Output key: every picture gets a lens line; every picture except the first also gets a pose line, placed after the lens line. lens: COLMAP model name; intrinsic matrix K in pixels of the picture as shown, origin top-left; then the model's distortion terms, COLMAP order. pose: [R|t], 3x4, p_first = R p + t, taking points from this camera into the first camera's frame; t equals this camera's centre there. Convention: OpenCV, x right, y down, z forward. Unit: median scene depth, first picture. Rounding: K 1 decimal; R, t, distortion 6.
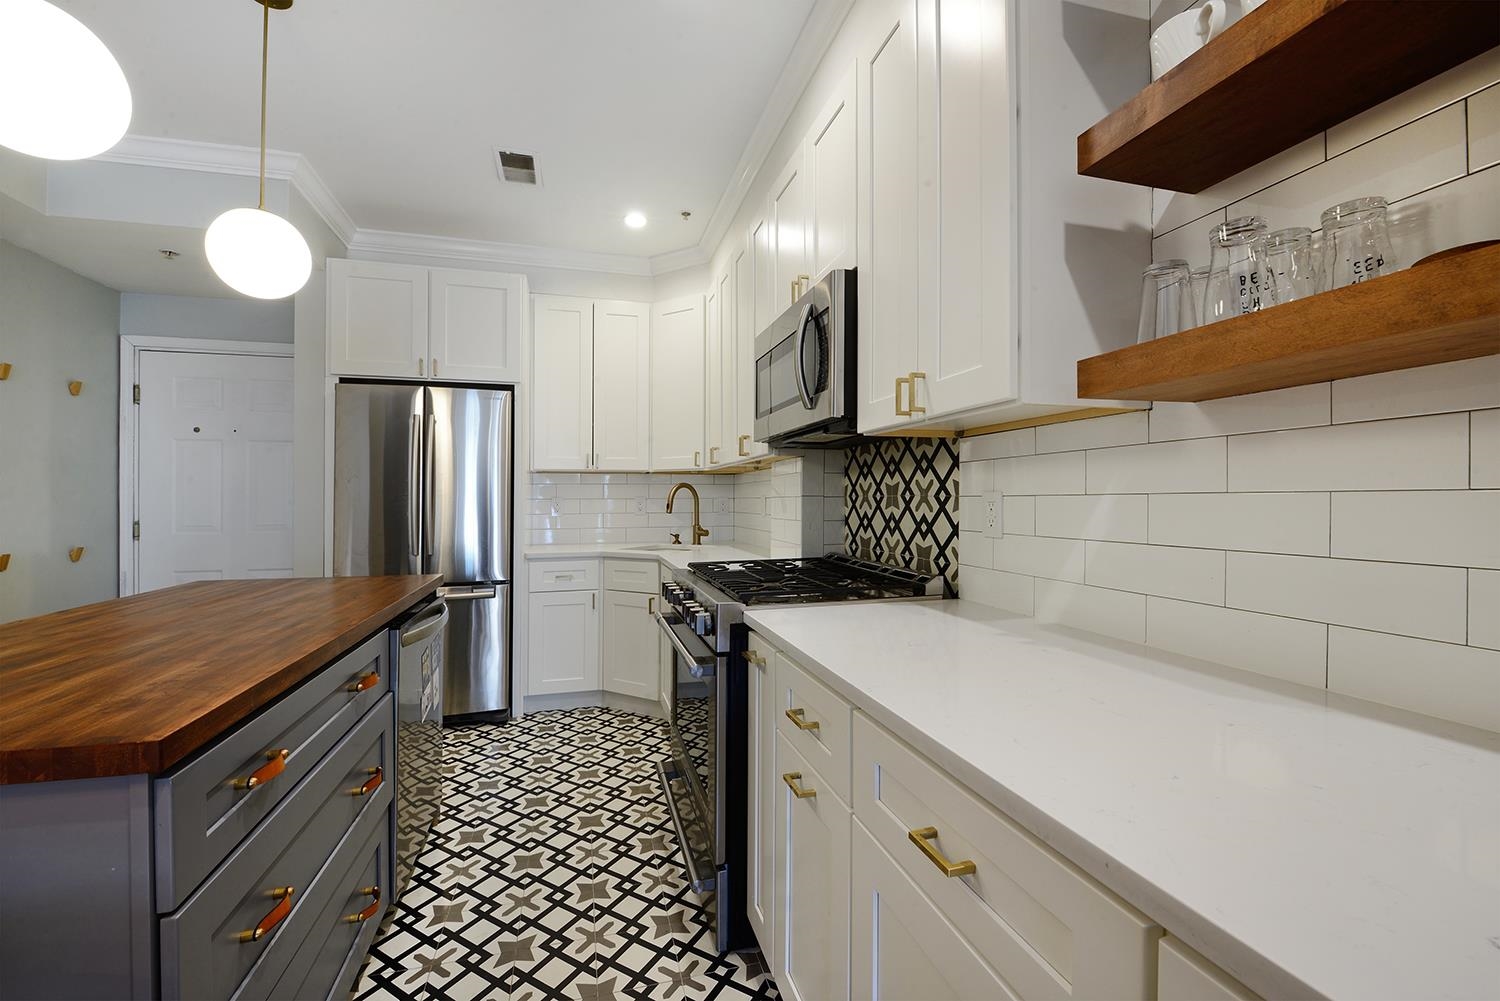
lens RADIAL K [[599.8, 0, 750.0], [0, 599.8, 500.5], [0, 0, 1]] dist [-0.013091, -0.000124]
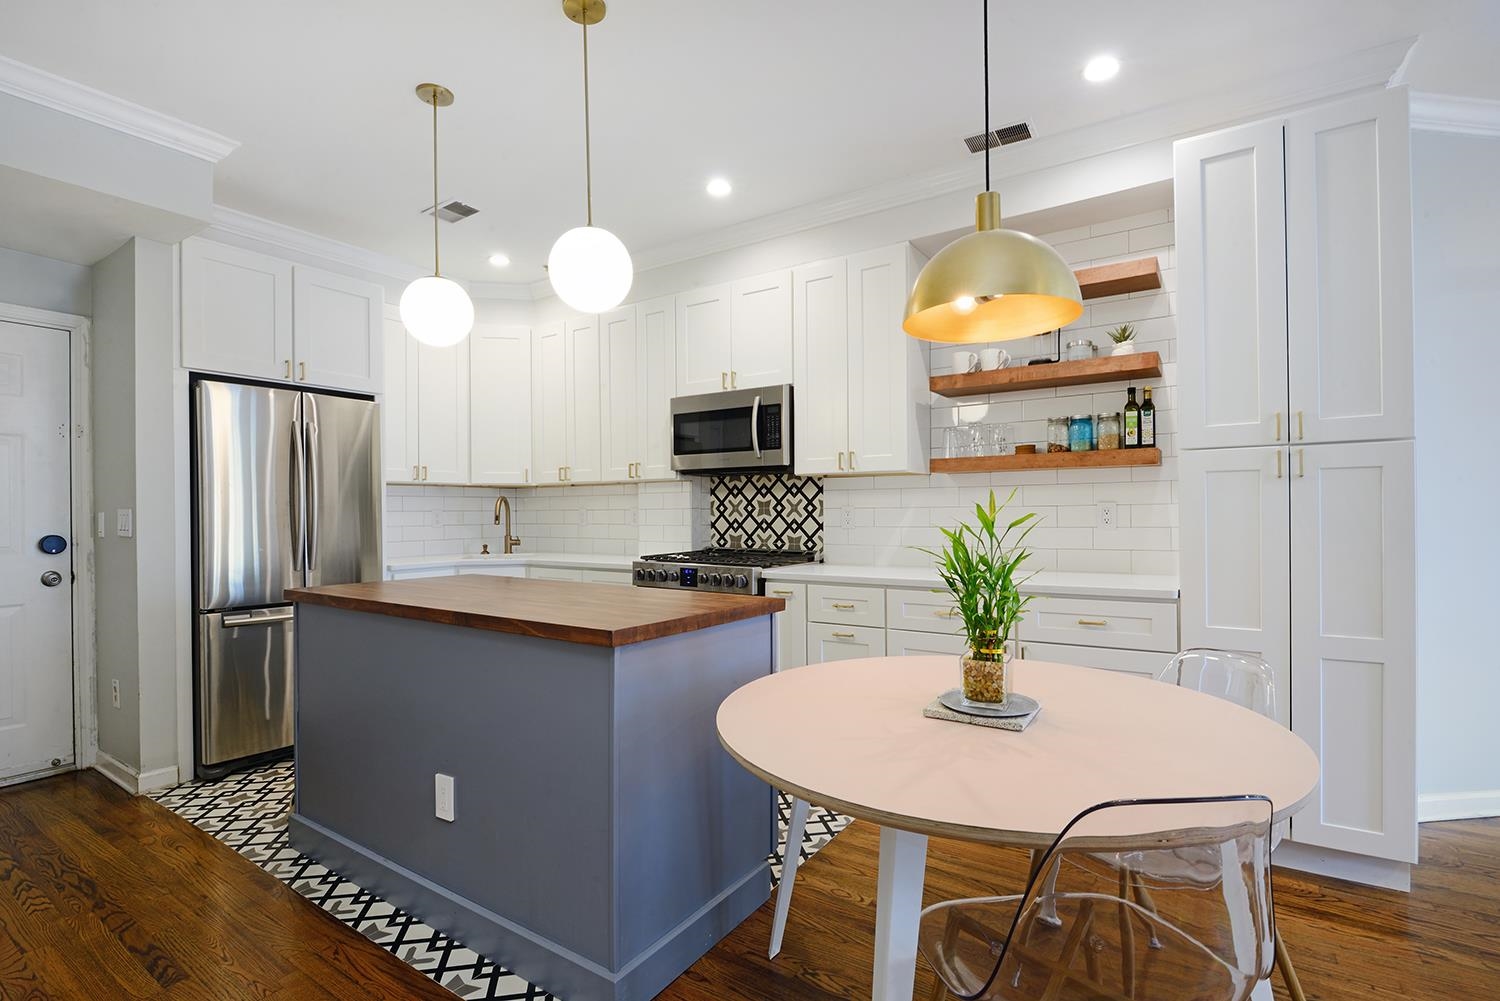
lens RADIAL K [[702.0, 0, 750.0], [0, 702.0, 500.5], [0, 0, 1]] dist [0.000141, -0.000009]
pose [[0.762023, 0.009821, 0.647476, -1.104870], [0.003945, 0.999796, -0.019807, 0.009632], [-0.647538, 0.017647, 0.761828, -0.468368]]
